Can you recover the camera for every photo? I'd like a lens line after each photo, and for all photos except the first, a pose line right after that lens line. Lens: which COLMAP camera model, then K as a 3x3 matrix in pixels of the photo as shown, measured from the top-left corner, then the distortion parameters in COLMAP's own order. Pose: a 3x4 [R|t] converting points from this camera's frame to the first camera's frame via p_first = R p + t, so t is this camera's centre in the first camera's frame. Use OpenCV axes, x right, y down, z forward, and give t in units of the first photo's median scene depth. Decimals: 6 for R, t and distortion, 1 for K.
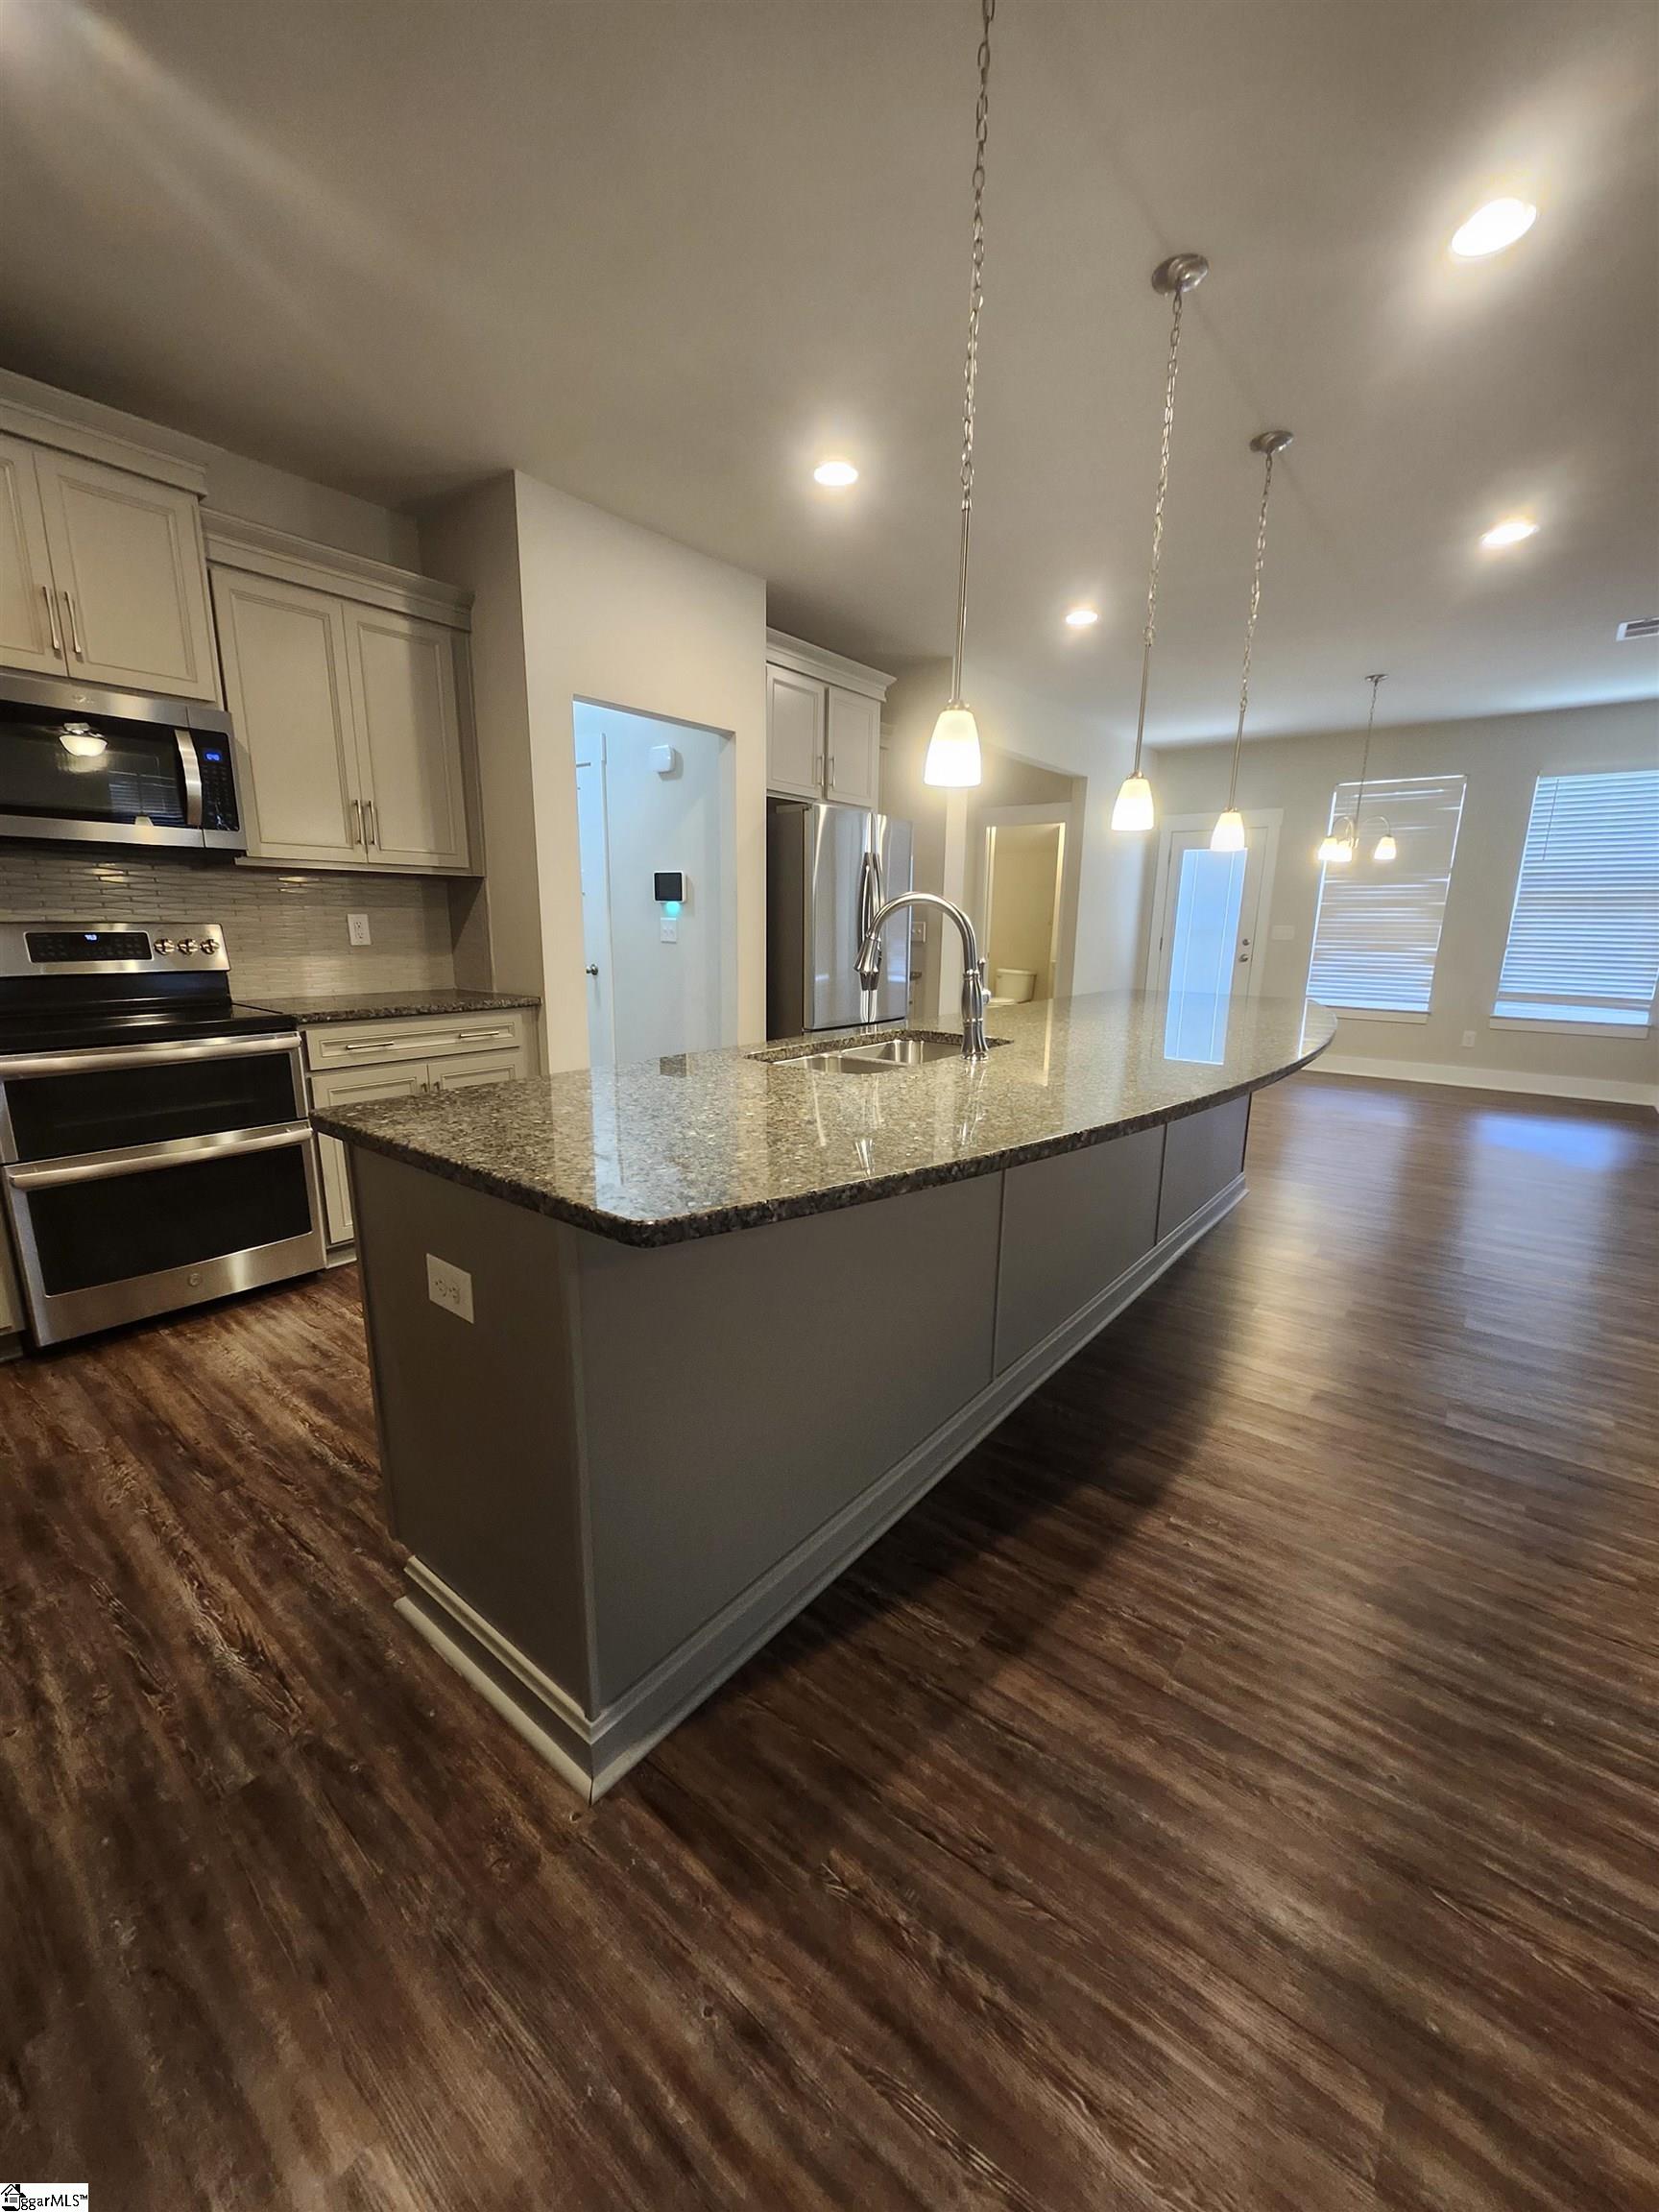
lens RADIAL K [[870.8, 0, 834.7], [0, 870.8, 1111.9], [0, 0, 1]] dist [-0.003013, 0.004291]
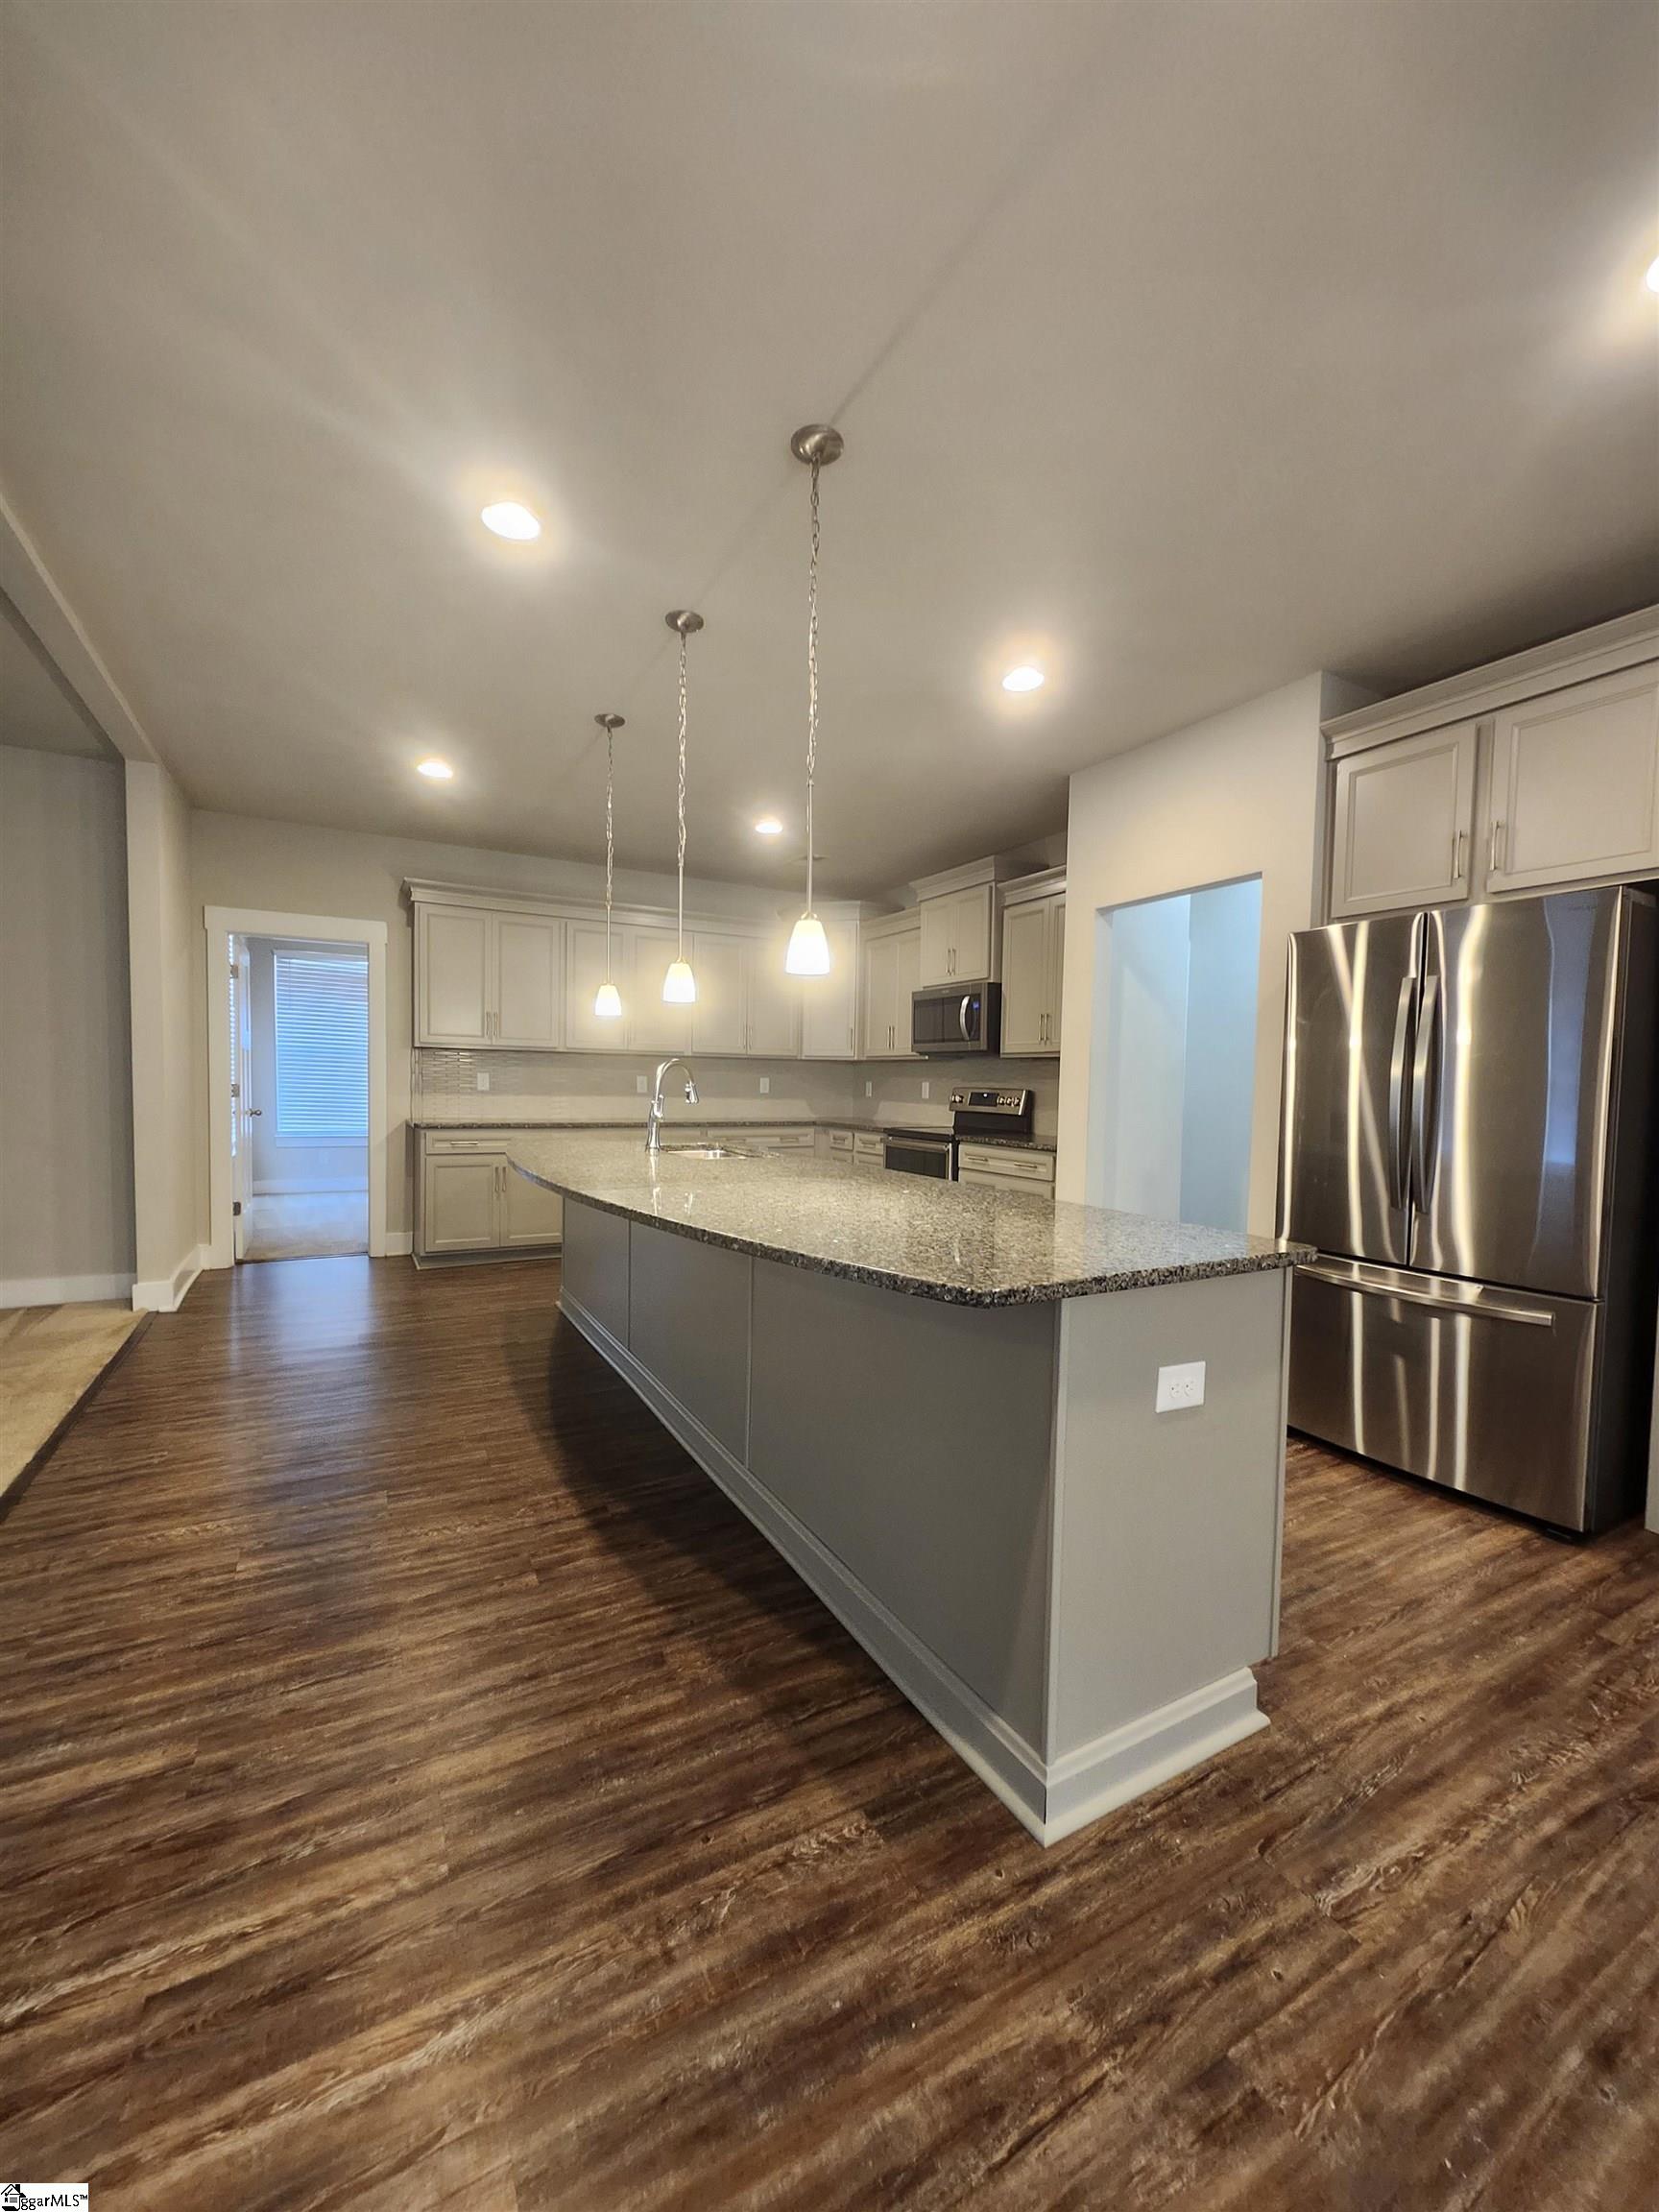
lens RADIAL K [[870.8, 0, 829.9], [0, 870.8, 1109.7], [0, 0, 1]] dist [-0.003013, 0.004291]
pose [[-0.385452, 0.010980, -0.922662, 1.269117], [-0.219619, 0.970102, 0.103293, -0.313723], [0.896211, 0.242449, -0.371517, 1.514685]]
